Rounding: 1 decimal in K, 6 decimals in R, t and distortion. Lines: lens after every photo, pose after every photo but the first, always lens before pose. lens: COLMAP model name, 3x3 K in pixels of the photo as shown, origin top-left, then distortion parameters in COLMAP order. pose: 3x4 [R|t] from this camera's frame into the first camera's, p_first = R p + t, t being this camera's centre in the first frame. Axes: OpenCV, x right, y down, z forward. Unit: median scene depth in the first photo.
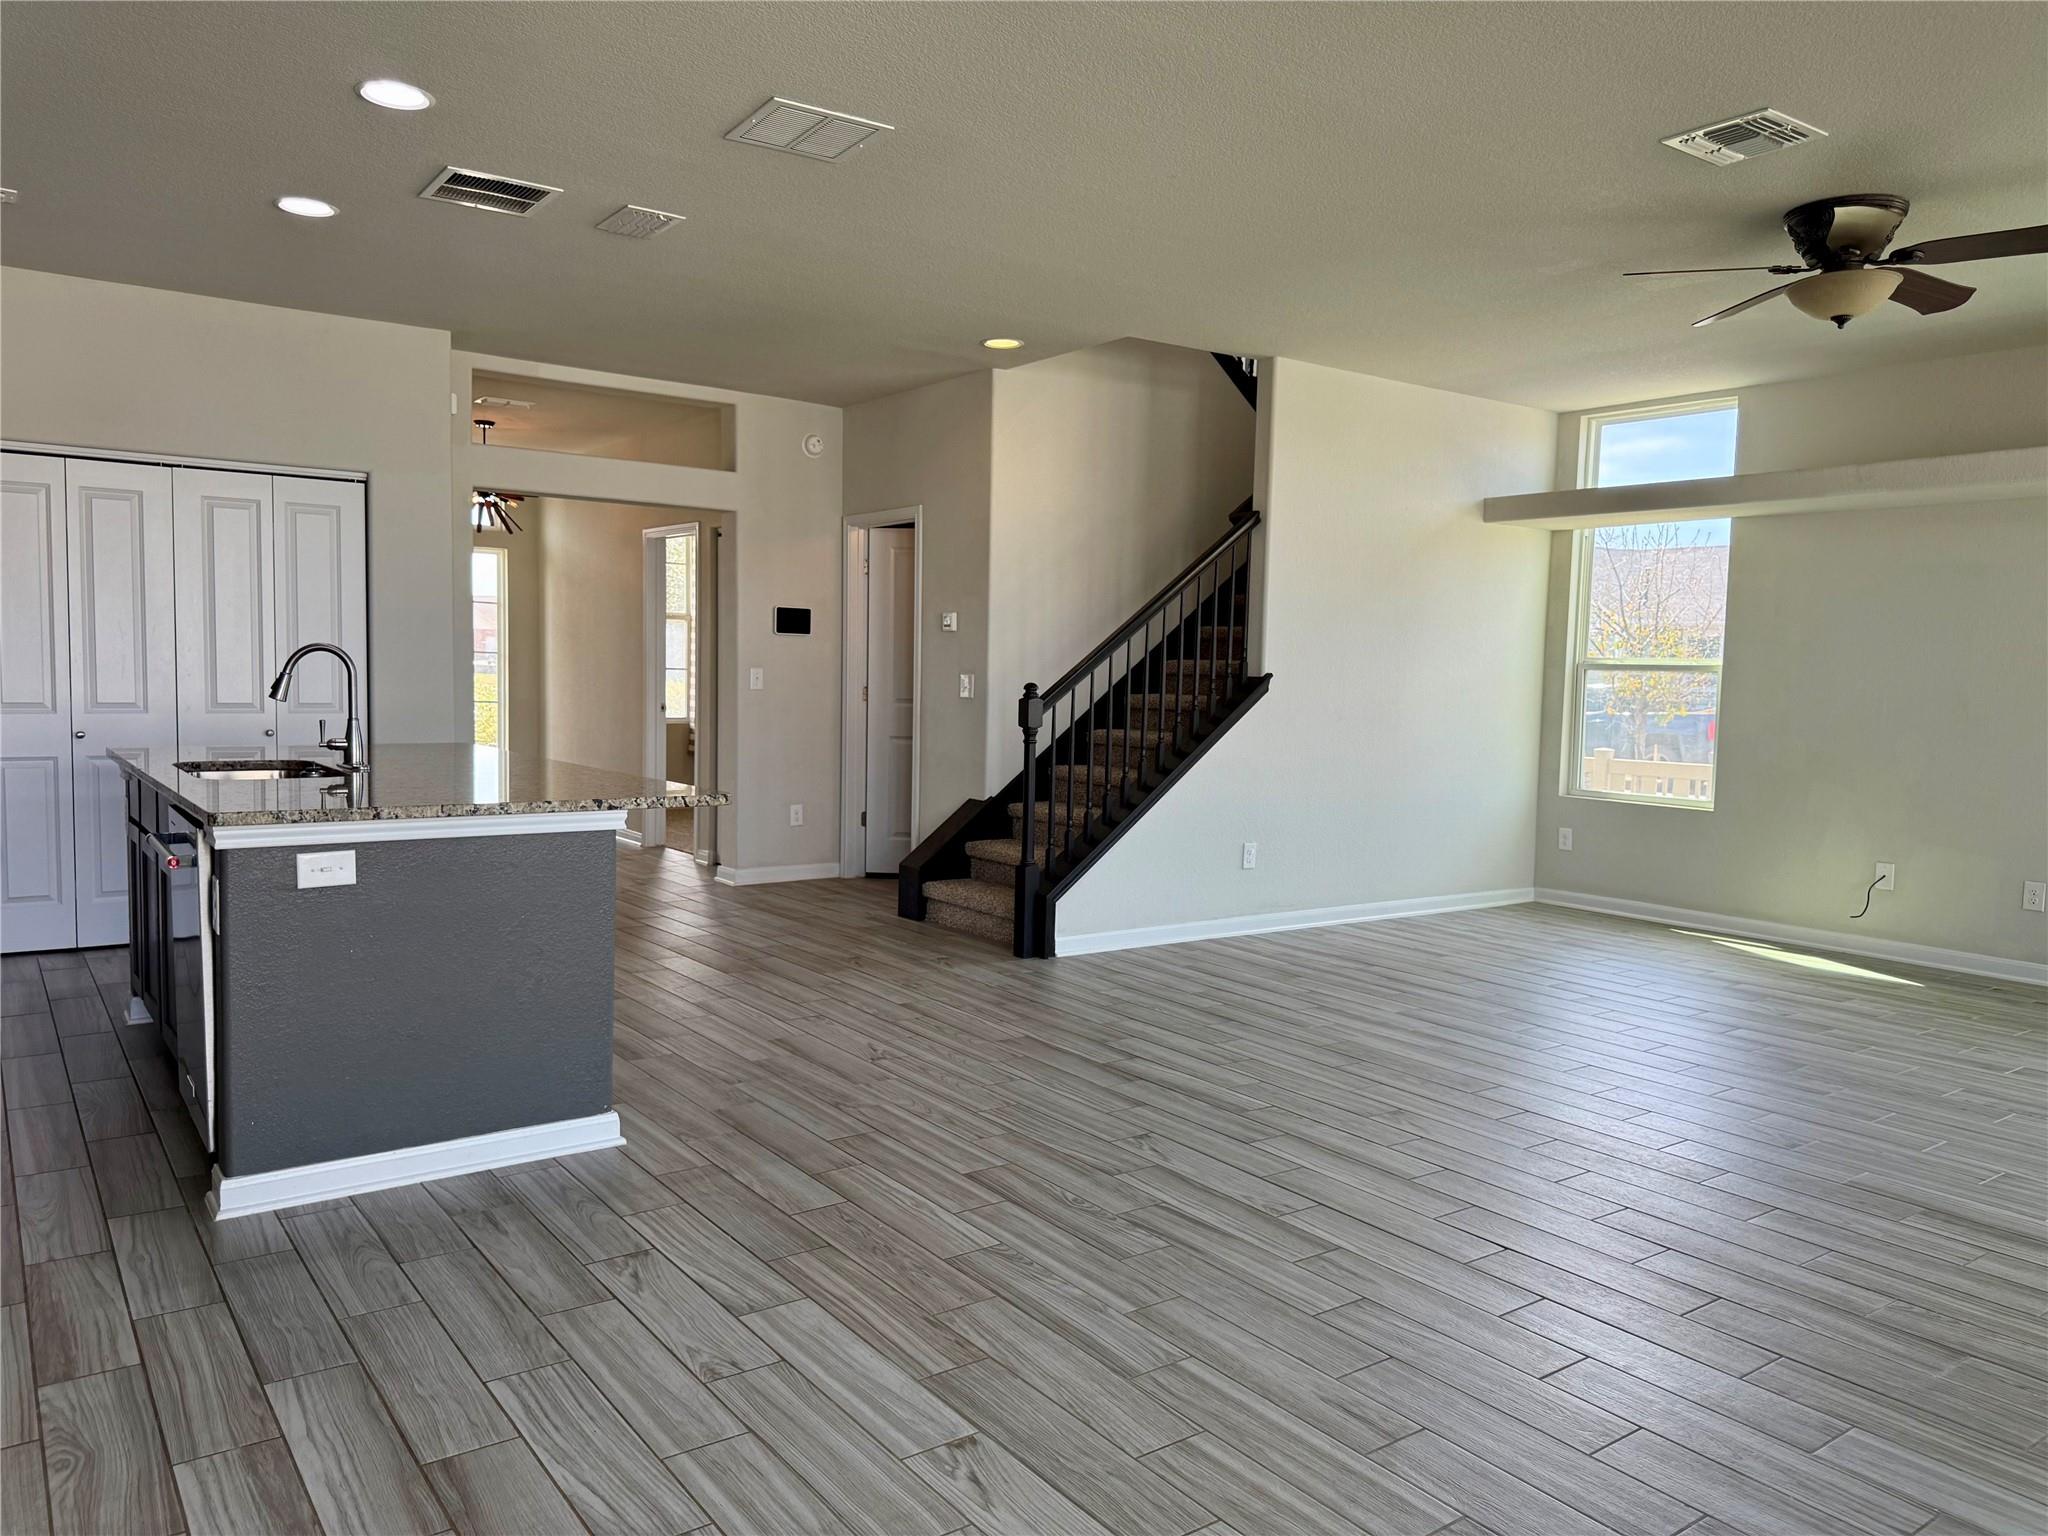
lens RADIAL K [[1475.2, 0, 1024.0], [0, 1475.2, 768.0], [0, 0, 1]] dist [0.085433, -0.125472]
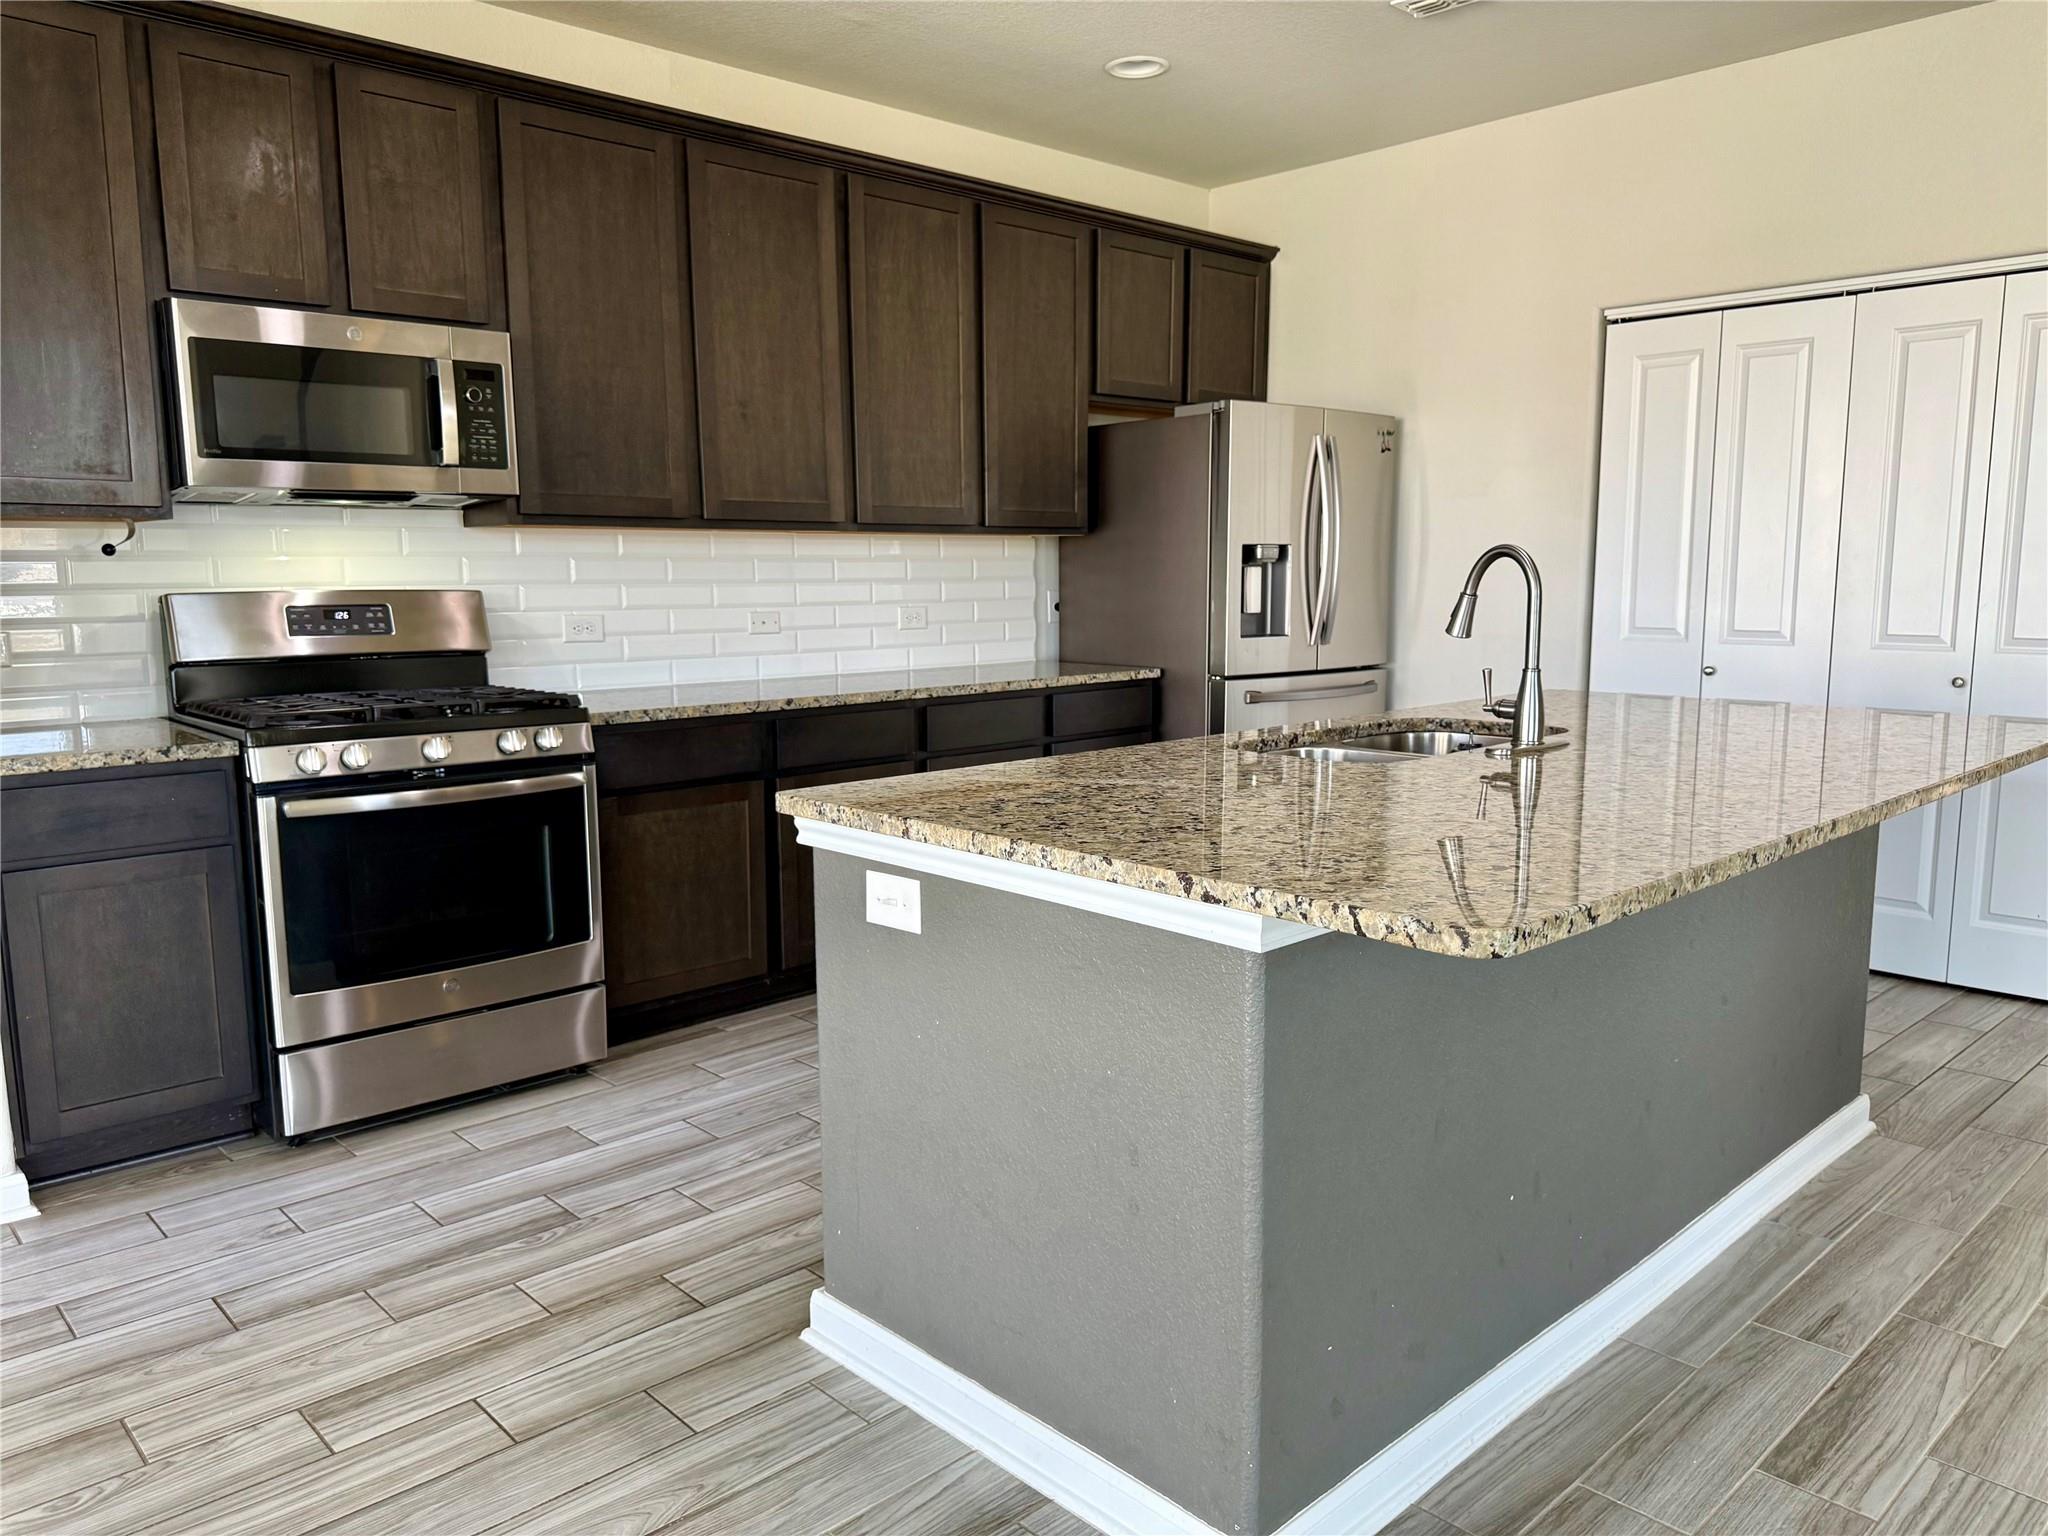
lens RADIAL K [[1475.2, 0, 1024.0], [0, 1475.2, 768.0], [0, 0, 1]] dist [0.085433, -0.125472]
pose [[0.120335, 0.116162, -0.985914, 0.151401], [-0.060663, 0.992135, 0.109491, -0.058298], [0.990878, 0.046633, 0.126435, 0.900886]]
